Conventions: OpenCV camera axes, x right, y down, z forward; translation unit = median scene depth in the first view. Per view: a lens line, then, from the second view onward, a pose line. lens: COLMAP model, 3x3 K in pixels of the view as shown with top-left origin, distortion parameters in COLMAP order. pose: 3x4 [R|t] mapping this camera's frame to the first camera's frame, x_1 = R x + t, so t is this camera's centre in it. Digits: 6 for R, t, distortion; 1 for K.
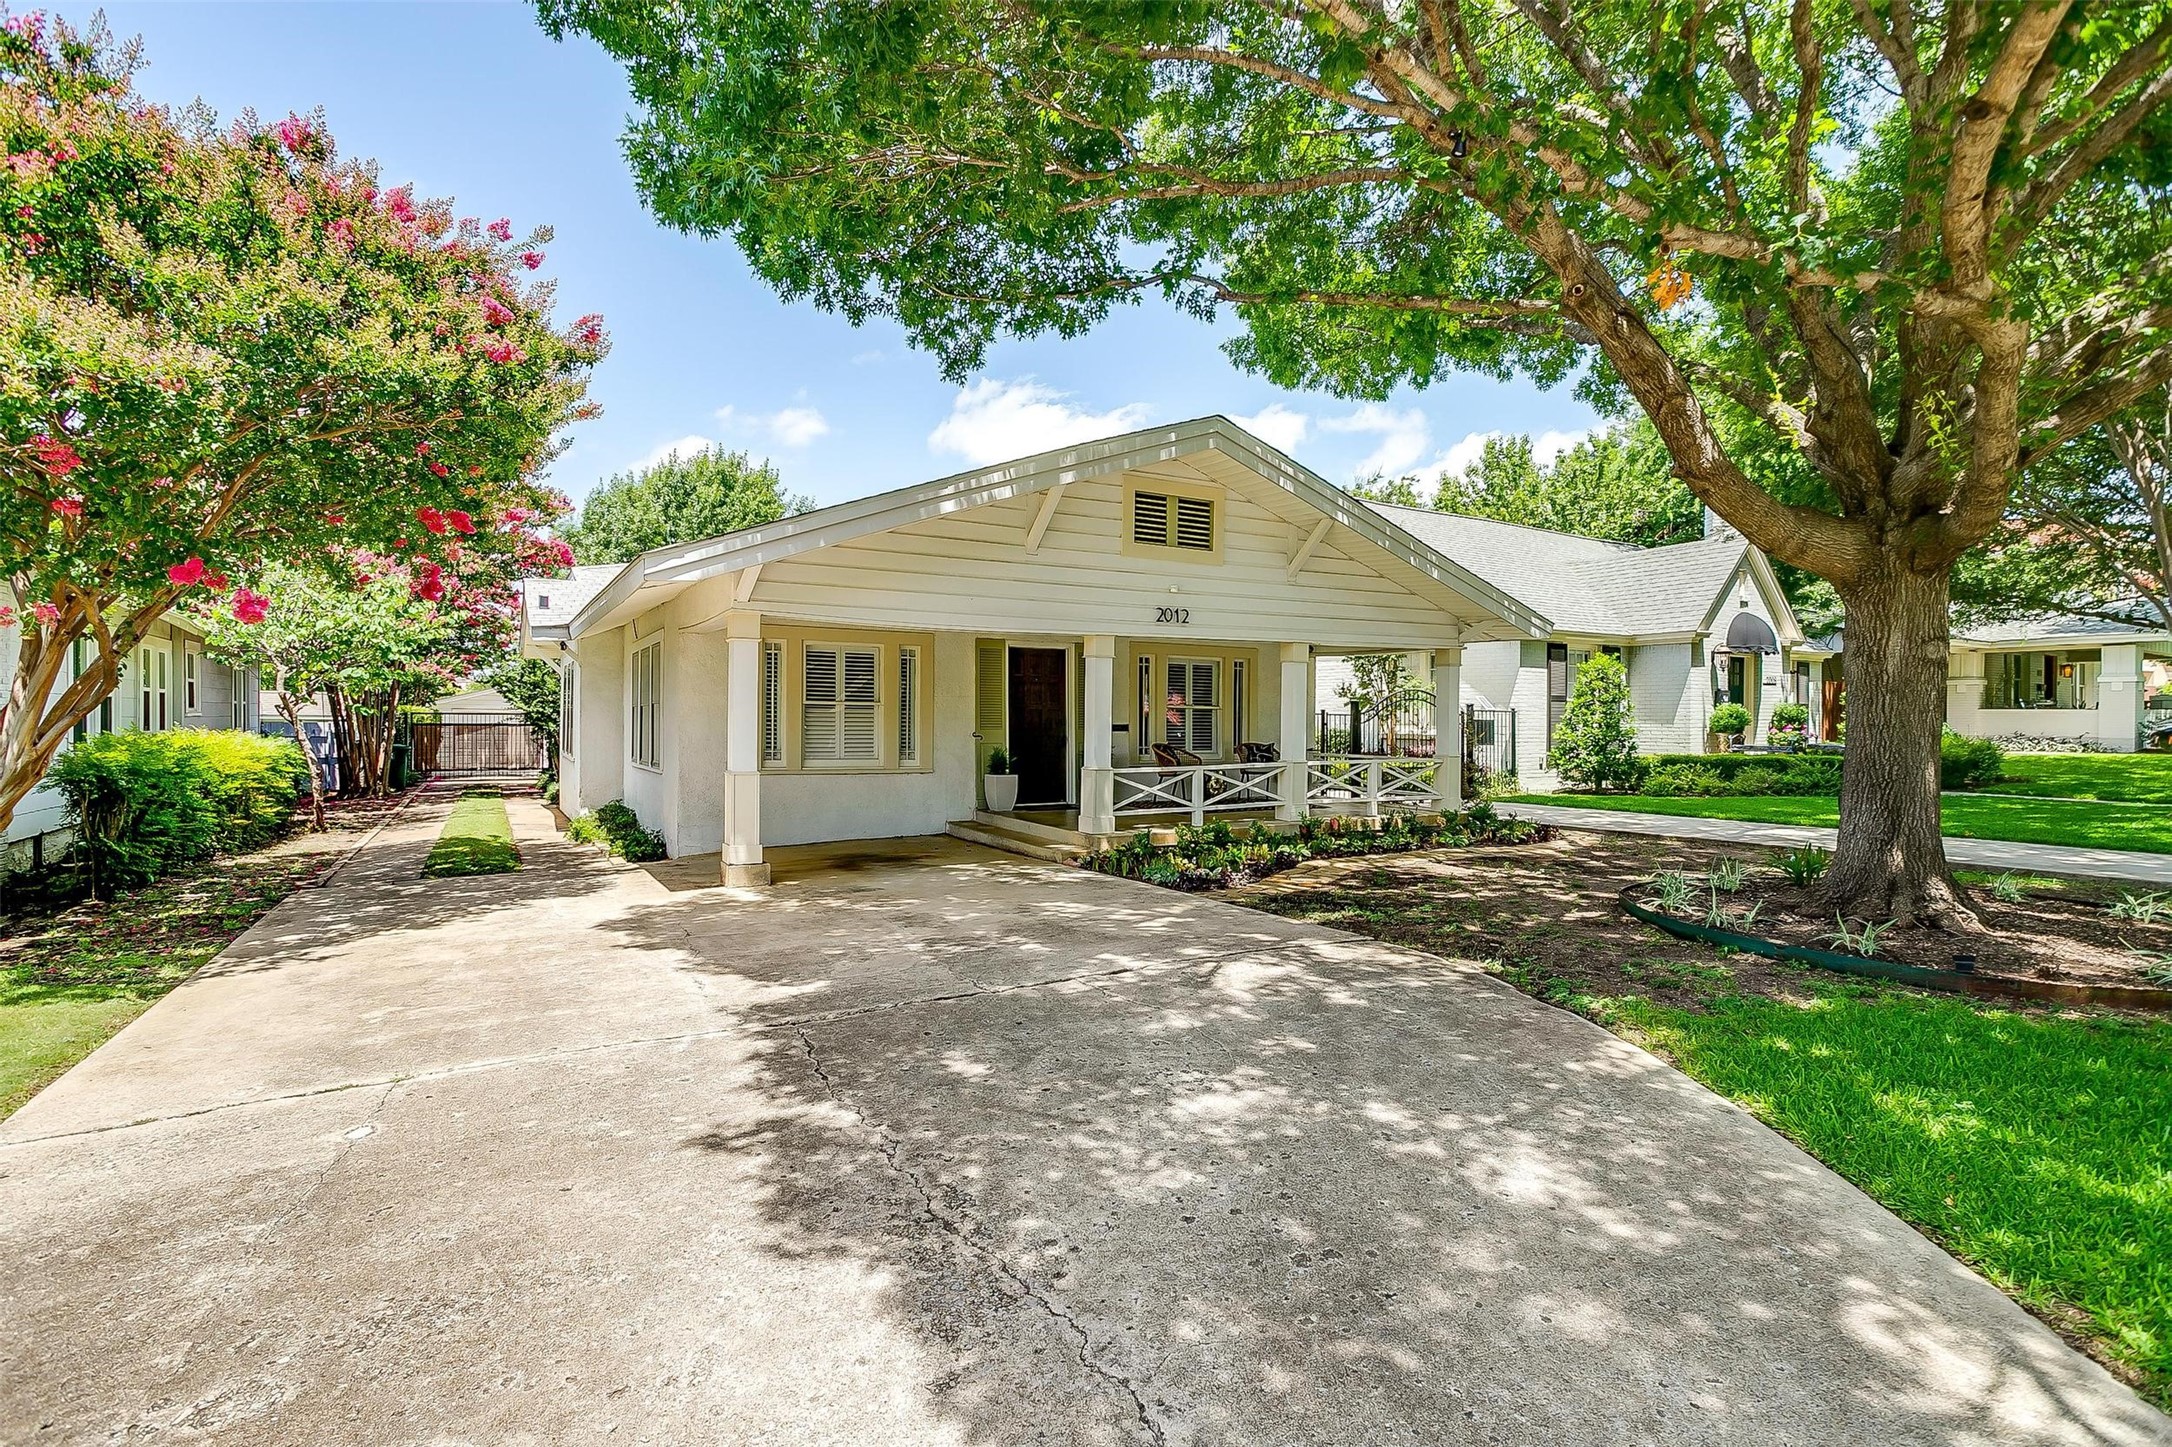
lens RADIAL K [[1047.3, 0, 1077.4], [0, 1047.3, 721.9], [0, 0, 1]] dist [-0.039397, 0.027918]
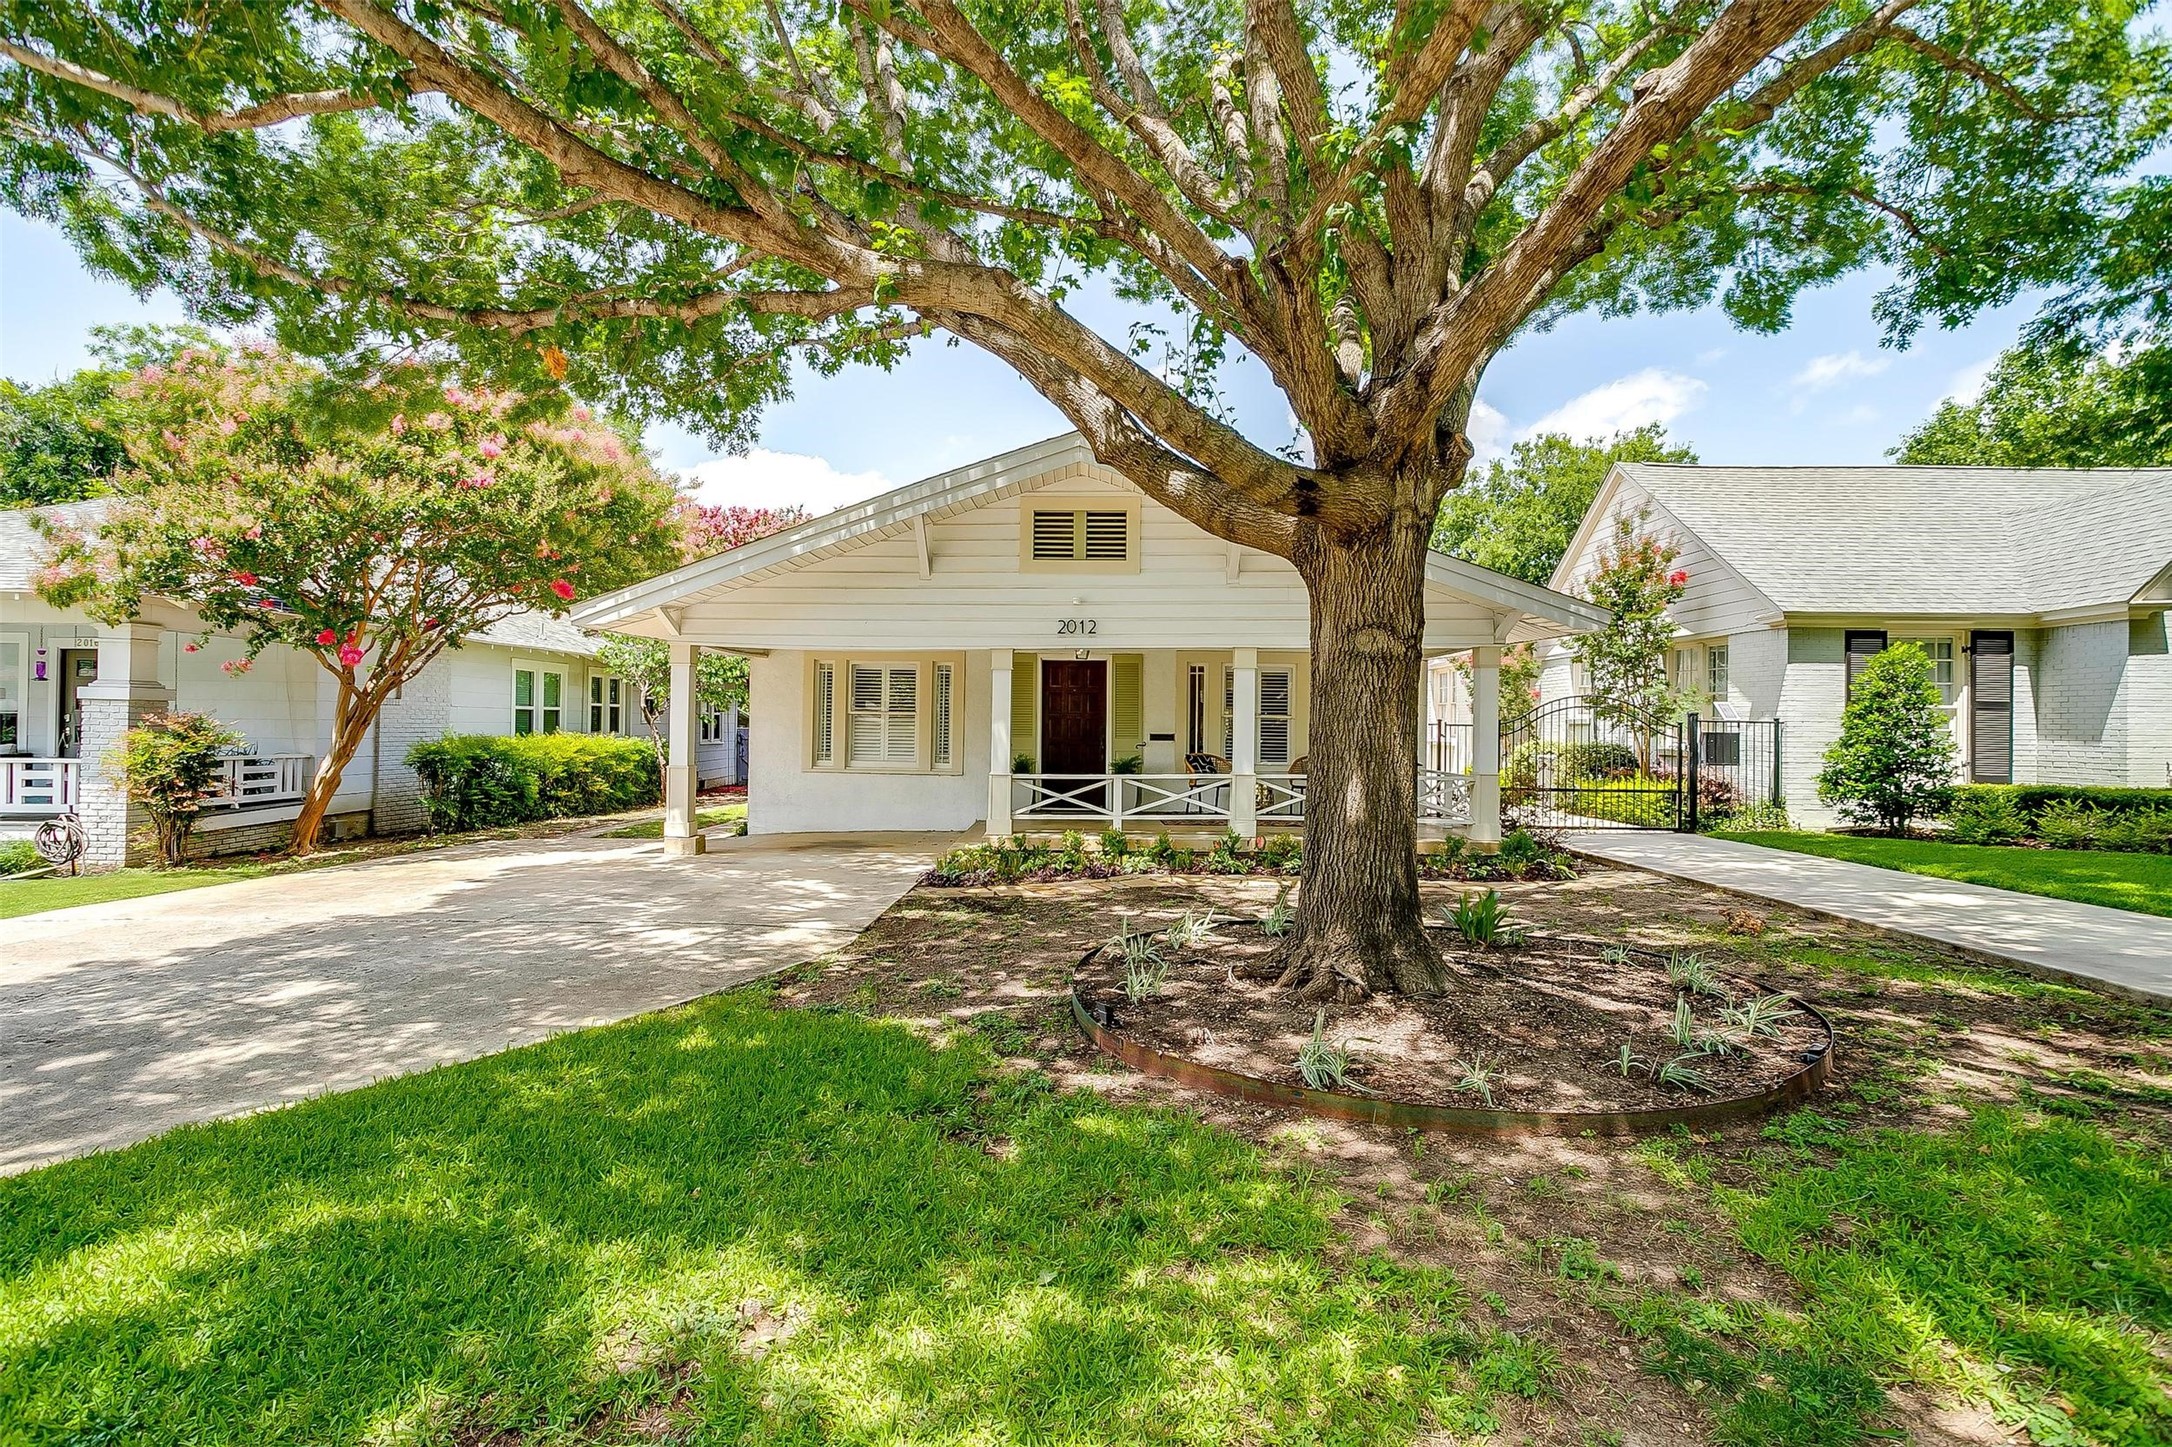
lens RADIAL K [[1047.3, 0, 1077.4], [0, 1047.3, 721.9], [0, 0, 1]] dist [-0.039397, 0.027918]
pose [[0.834554, 0.002647, -0.550920, 0.562179], [-0.008693, 0.999927, -0.008364, 0.000159], [0.550858, 0.011769, 0.834516, 0.120708]]
